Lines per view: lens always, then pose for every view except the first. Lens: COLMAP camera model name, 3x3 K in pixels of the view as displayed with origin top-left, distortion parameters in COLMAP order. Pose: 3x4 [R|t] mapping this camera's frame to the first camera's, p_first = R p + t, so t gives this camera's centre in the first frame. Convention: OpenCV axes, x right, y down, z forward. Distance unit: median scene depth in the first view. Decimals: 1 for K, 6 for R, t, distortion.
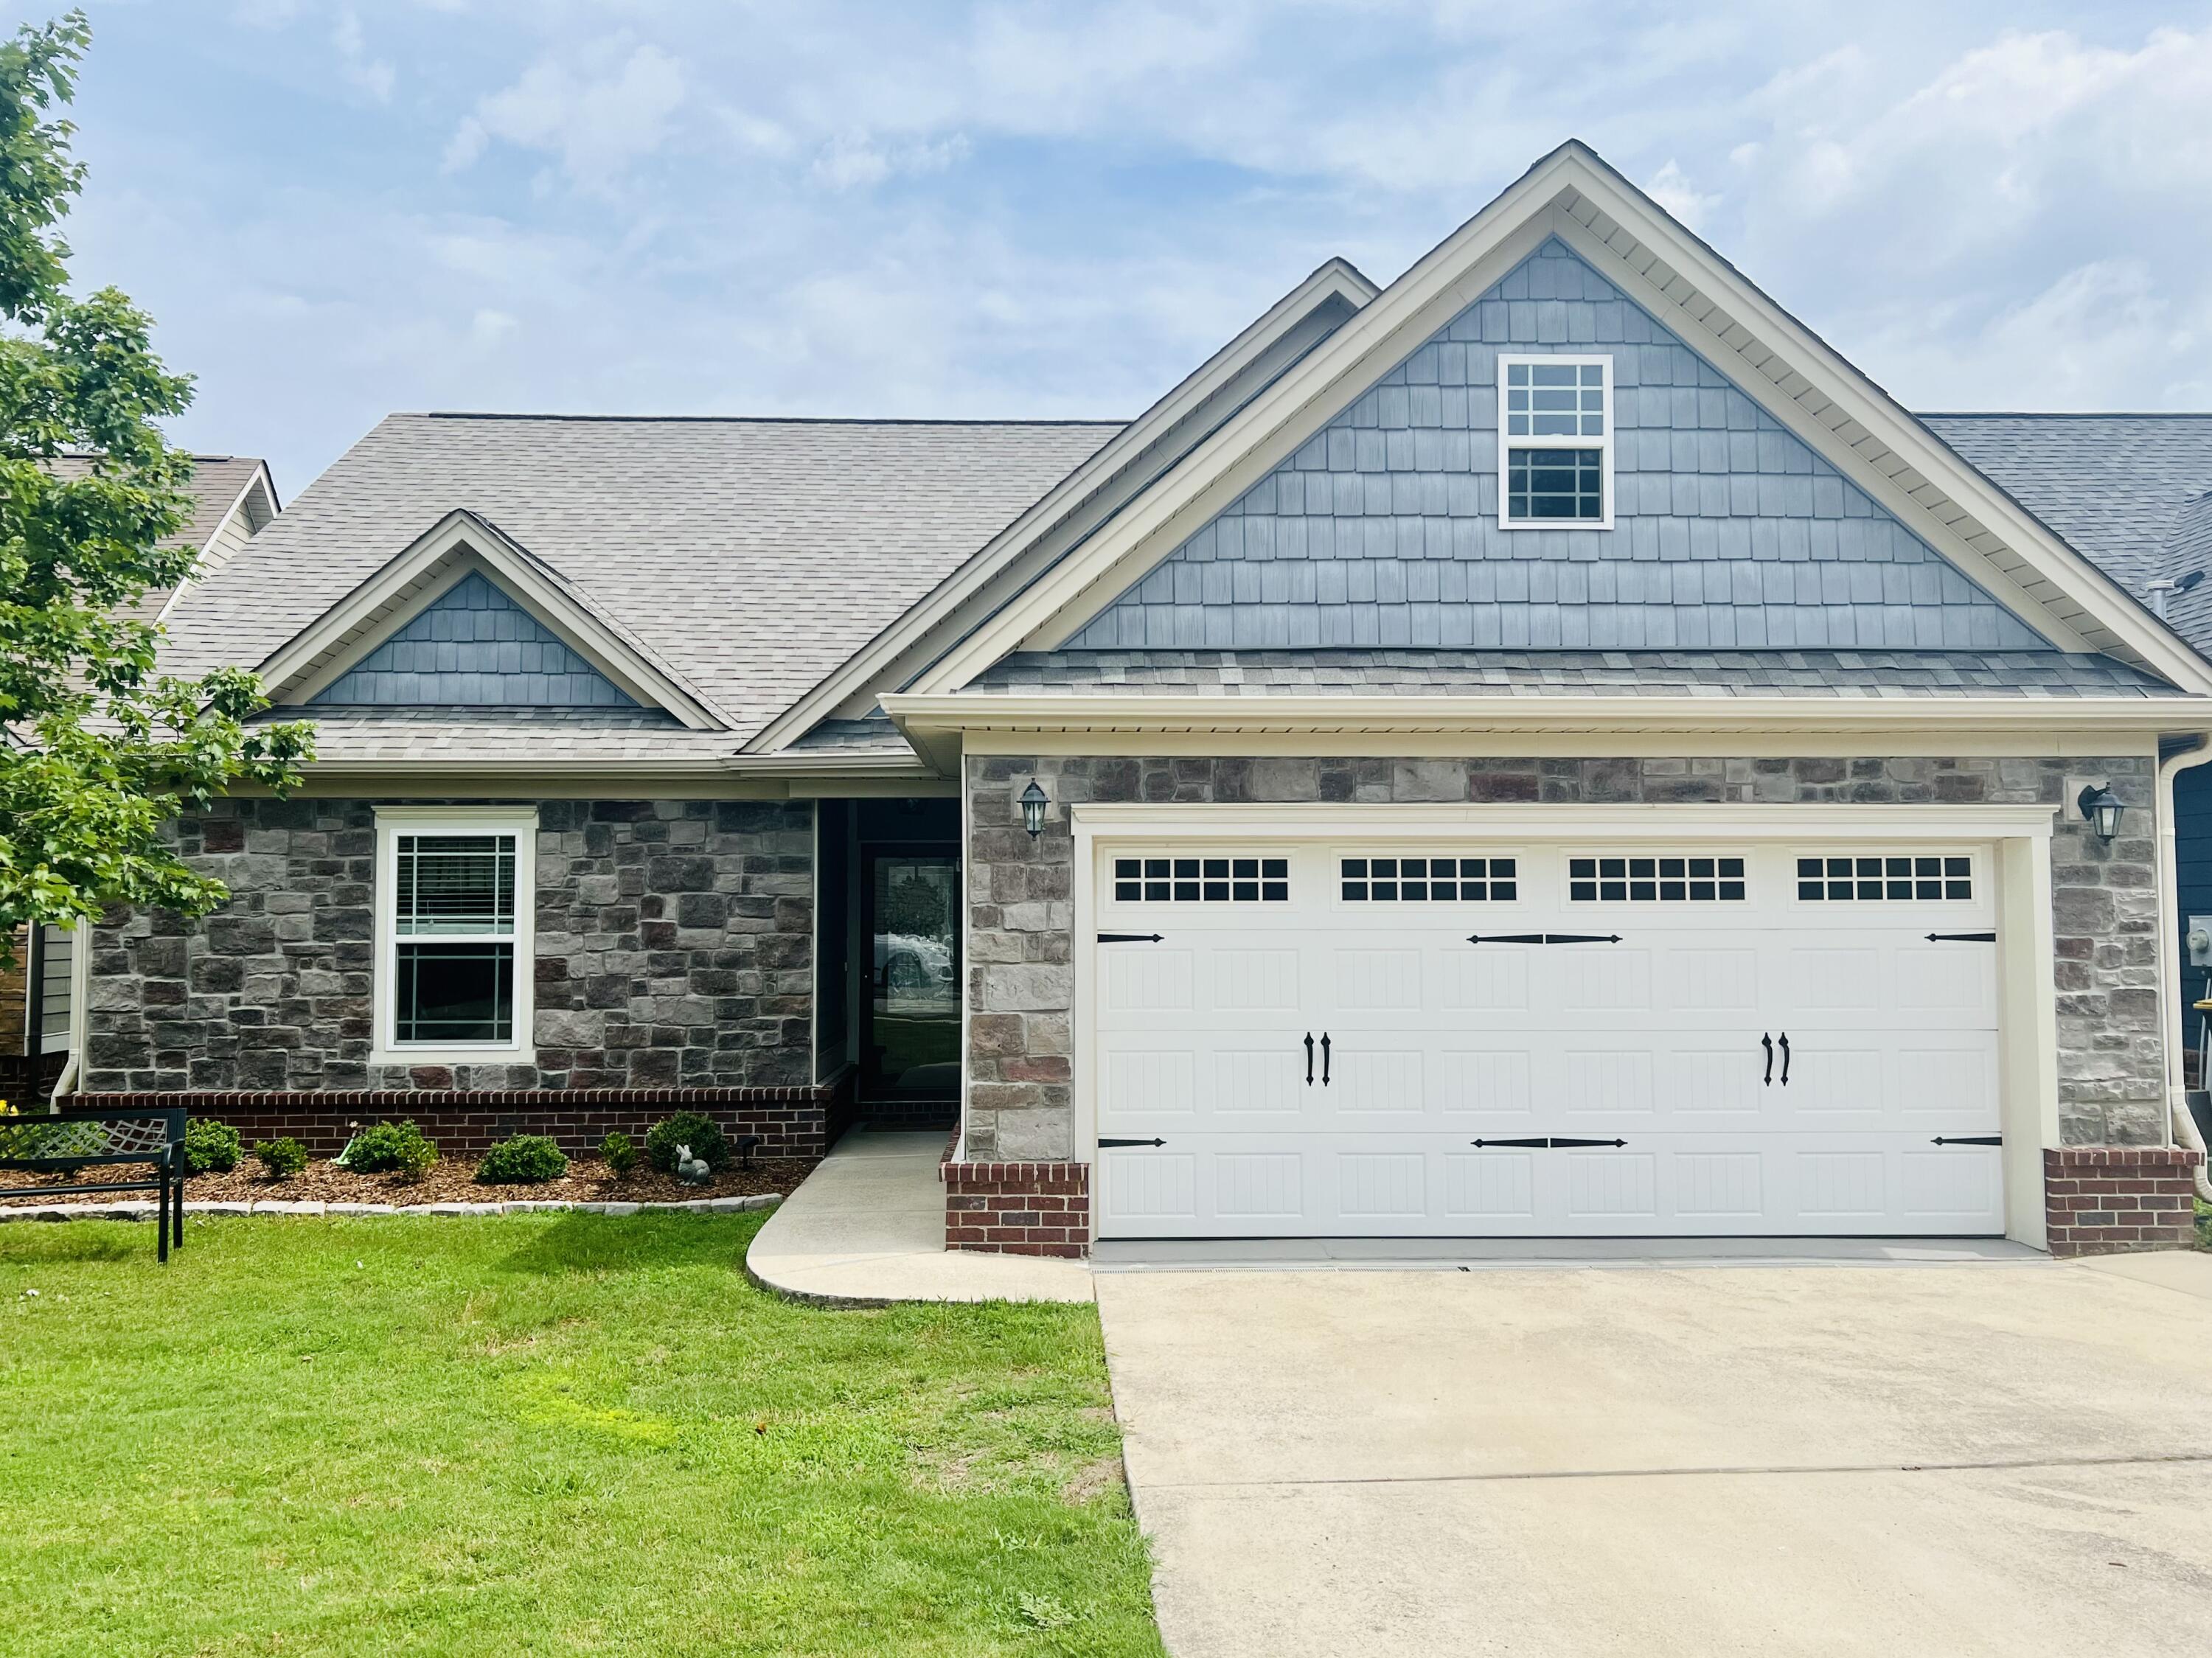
lens RADIAL K [[1686.0, 0, 1086.6], [0, 1686.0, 835.6], [0, 0, 1]] dist [0.052721, -0.059867]
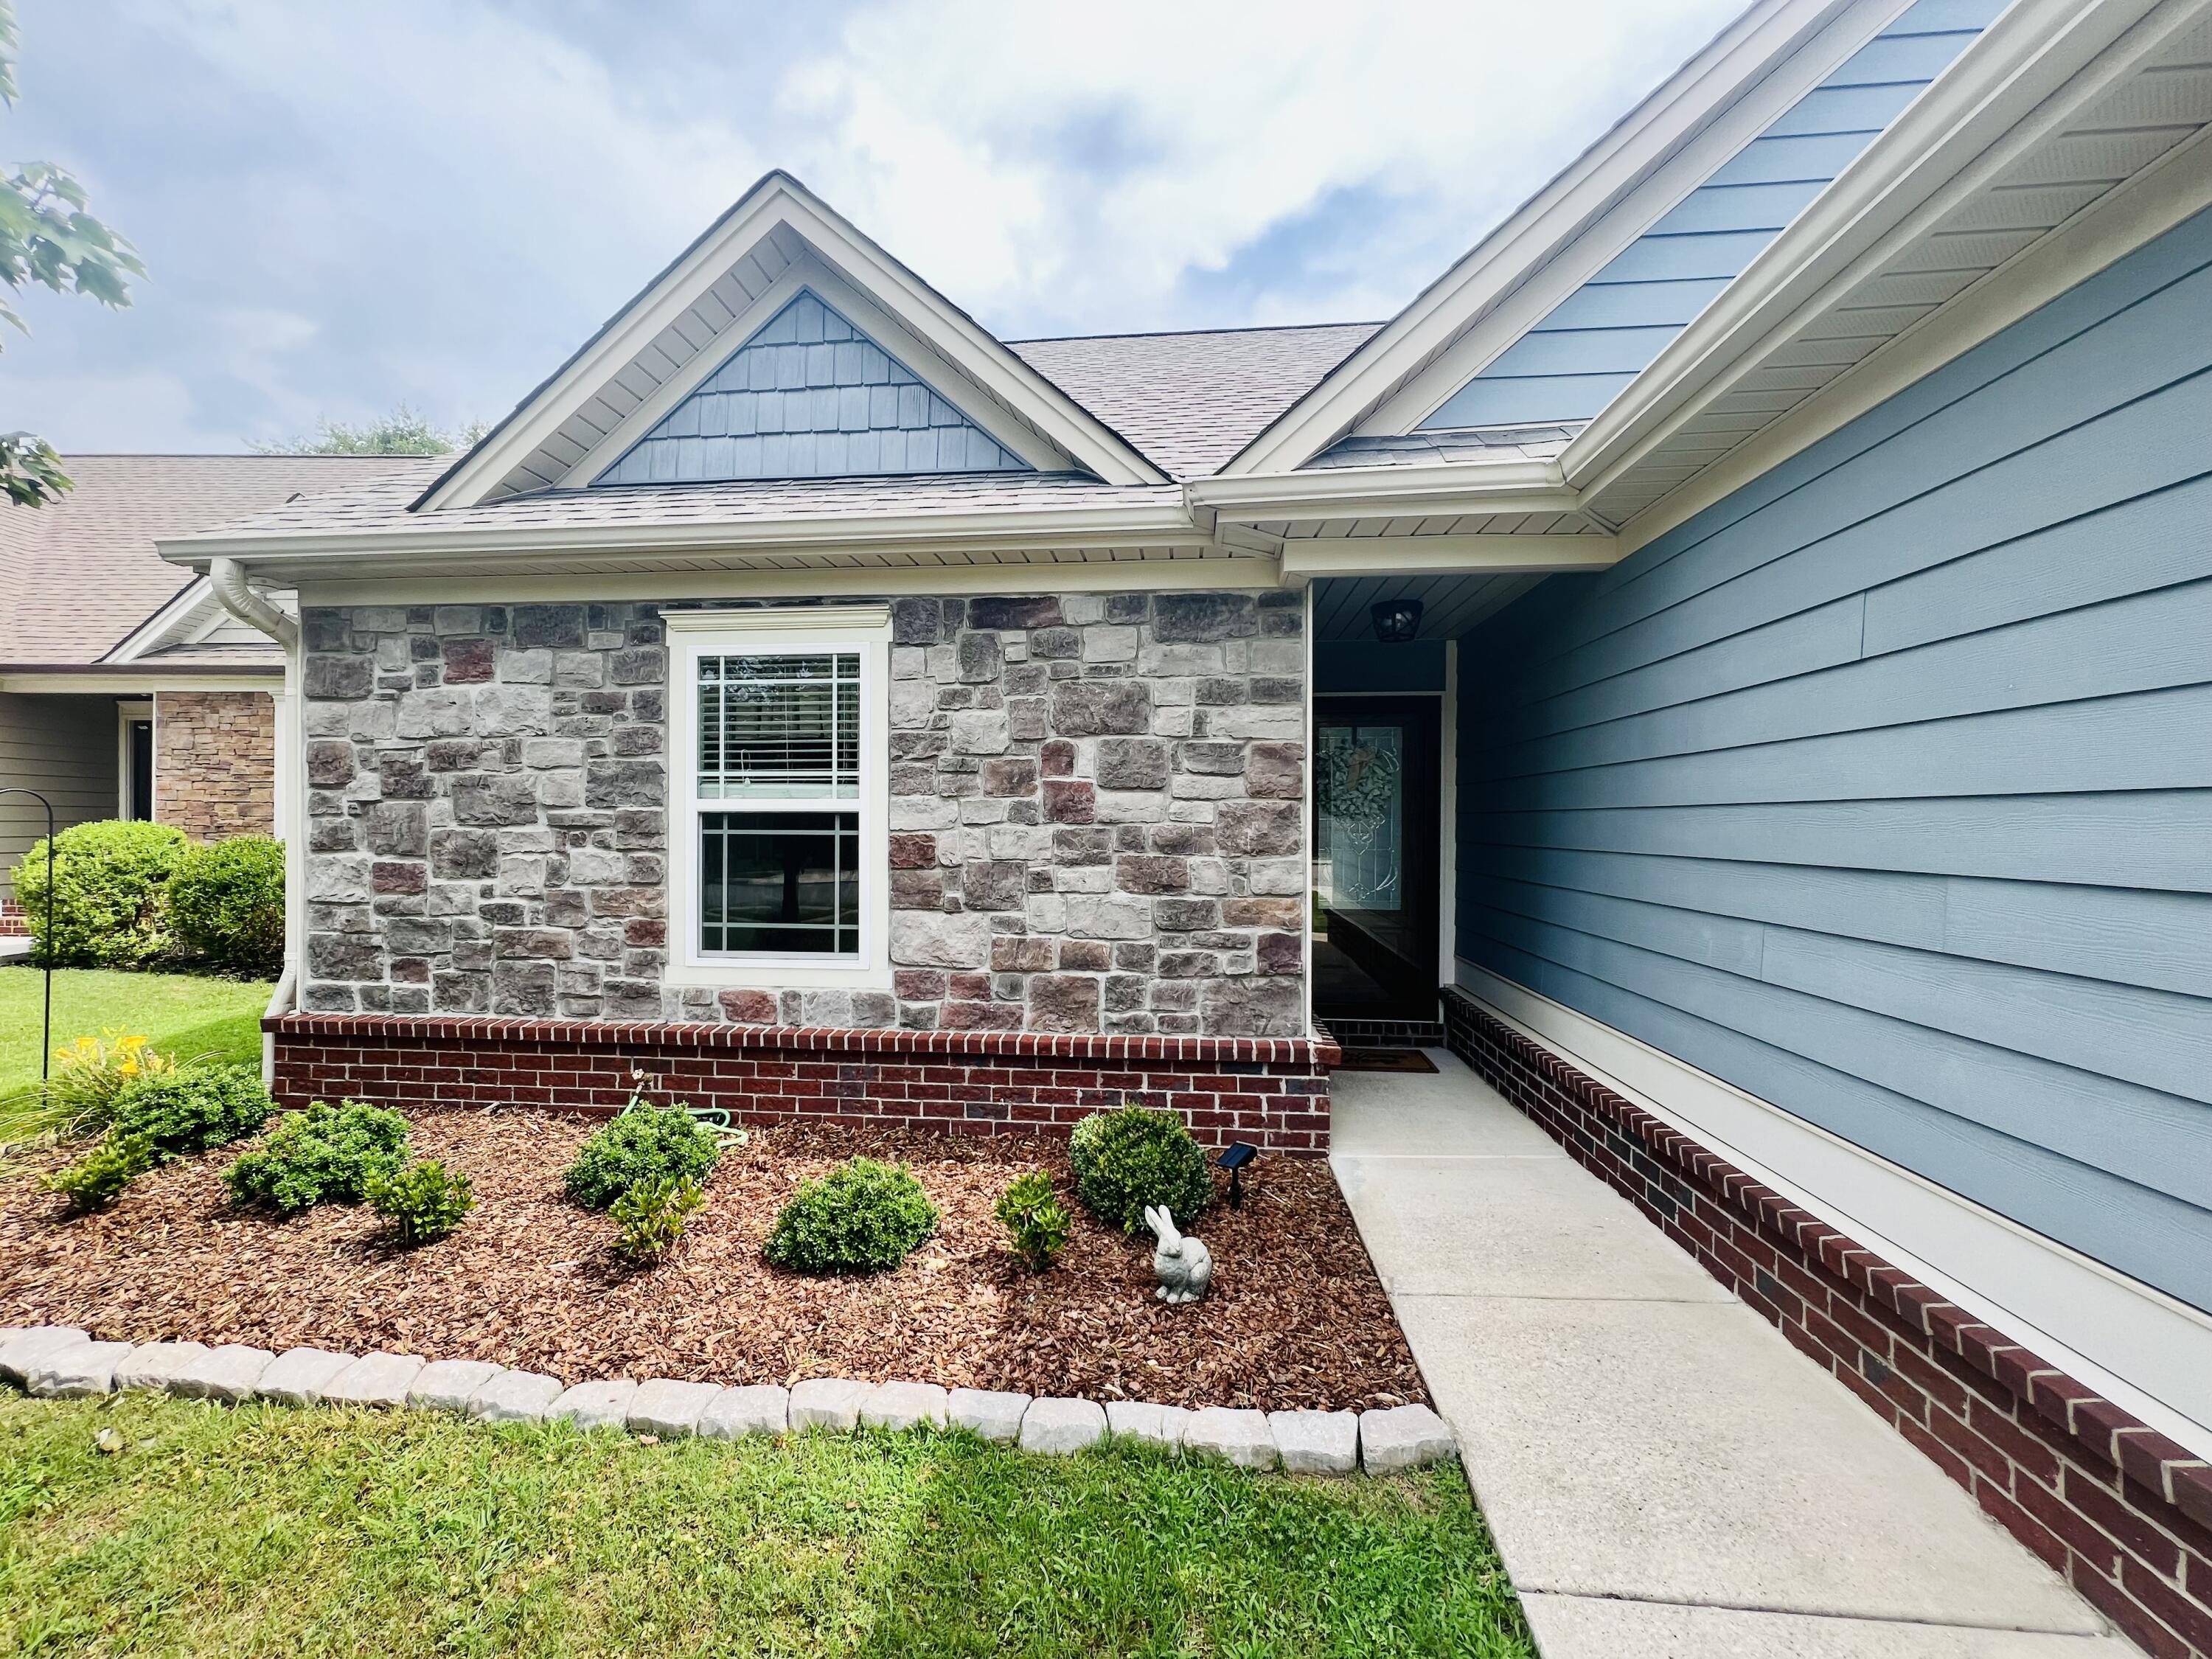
lens RADIAL K [[884.5, 0, 1100.3], [0, 884.5, 826.2], [0, 0, 1]] dist [-0.002075, 0.000198]
pose [[0.991978, 0.005627, -0.126283, -0.199955], [0.001022, 0.998619, 0.052528, 0.050992], [0.126404, -0.052235, 0.990603, 0.669724]]
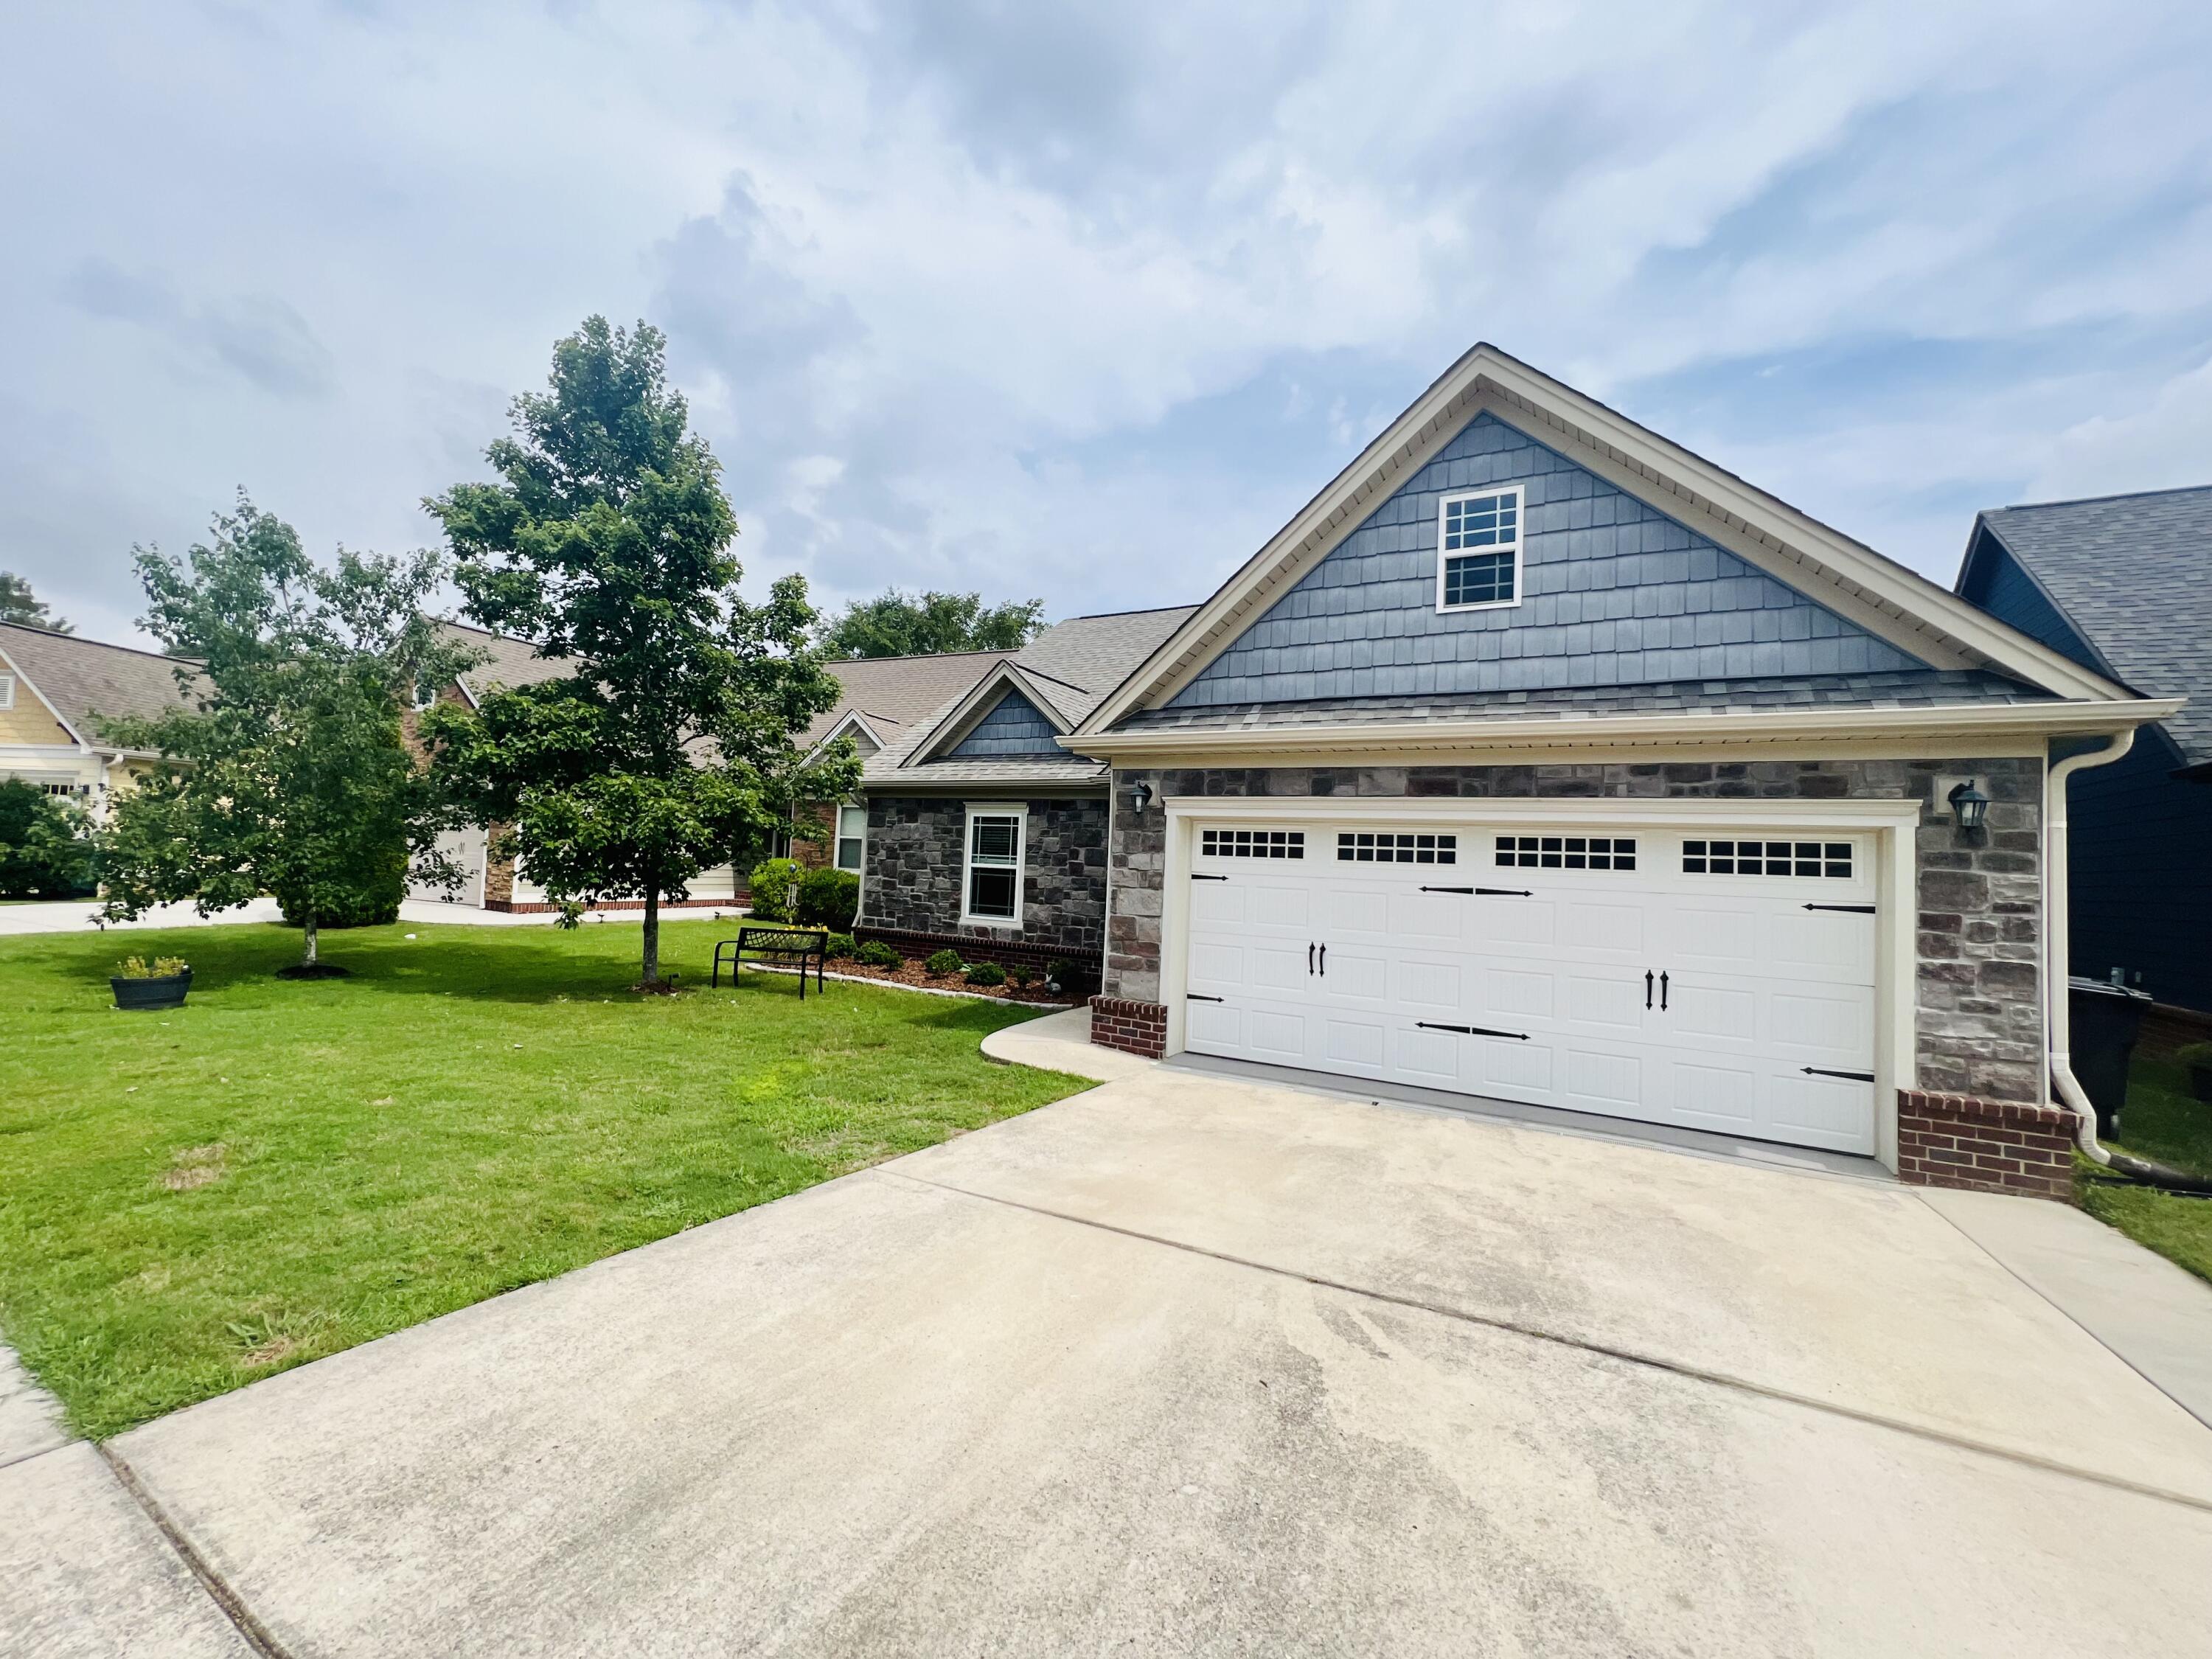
lens RADIAL K [[884.5, 0, 1100.3], [0, 884.5, 826.2], [0, 0, 1]] dist [-0.002075, 0.000198]
pose [[0.858808, 0.018195, -0.511974, 0.296257], [-0.021198, 0.999775, -0.000027, 0.009116], [0.511859, 0.010877, 0.859001, 0.138029]]
